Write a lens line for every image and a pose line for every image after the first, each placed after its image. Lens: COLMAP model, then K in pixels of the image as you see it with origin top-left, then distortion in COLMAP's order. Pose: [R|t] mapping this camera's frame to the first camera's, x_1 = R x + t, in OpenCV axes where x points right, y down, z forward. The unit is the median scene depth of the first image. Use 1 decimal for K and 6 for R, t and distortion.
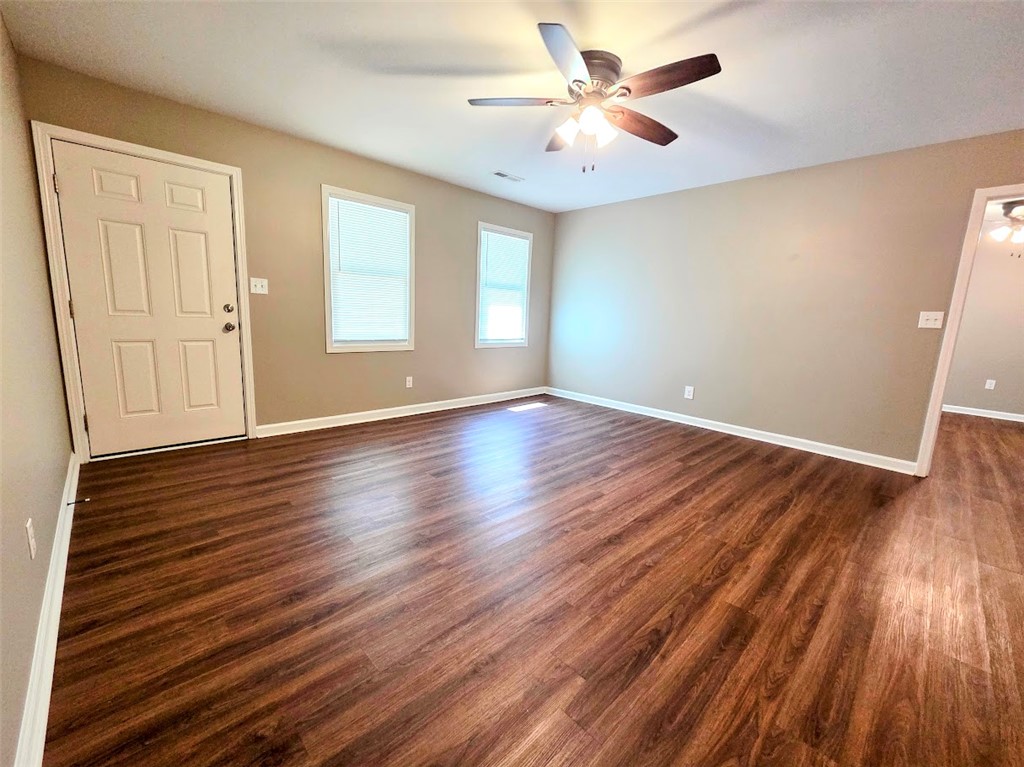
lens RADIAL K [[418.6, 0, 514.7], [0, 418.6, 383.4], [0, 0, 1]] dist [-0.000661, 0.000495]
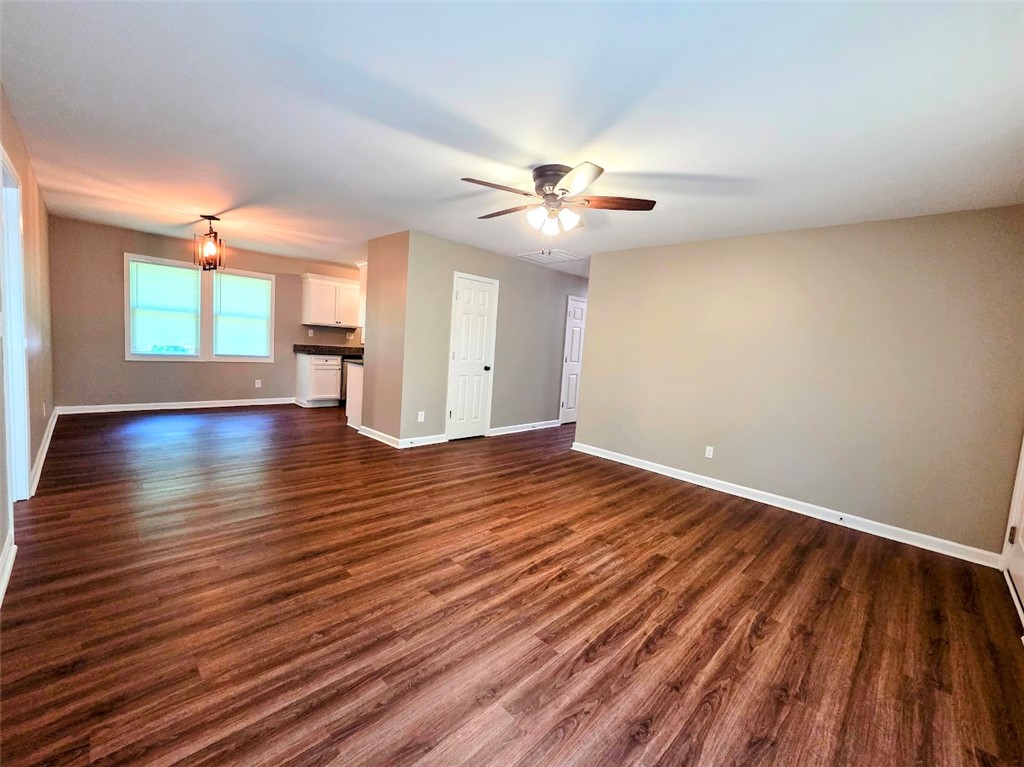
lens RADIAL K [[418.6, 0, 512.0], [0, 418.6, 383.9], [0, 0, 1]] dist [-0.000661, 0.000495]
pose [[-0.993414, -0.110851, -0.028984, 0.230554], [-0.114570, 0.958167, 0.262277, -0.386077], [-0.001302, 0.263871, -0.964557, 1.947030]]
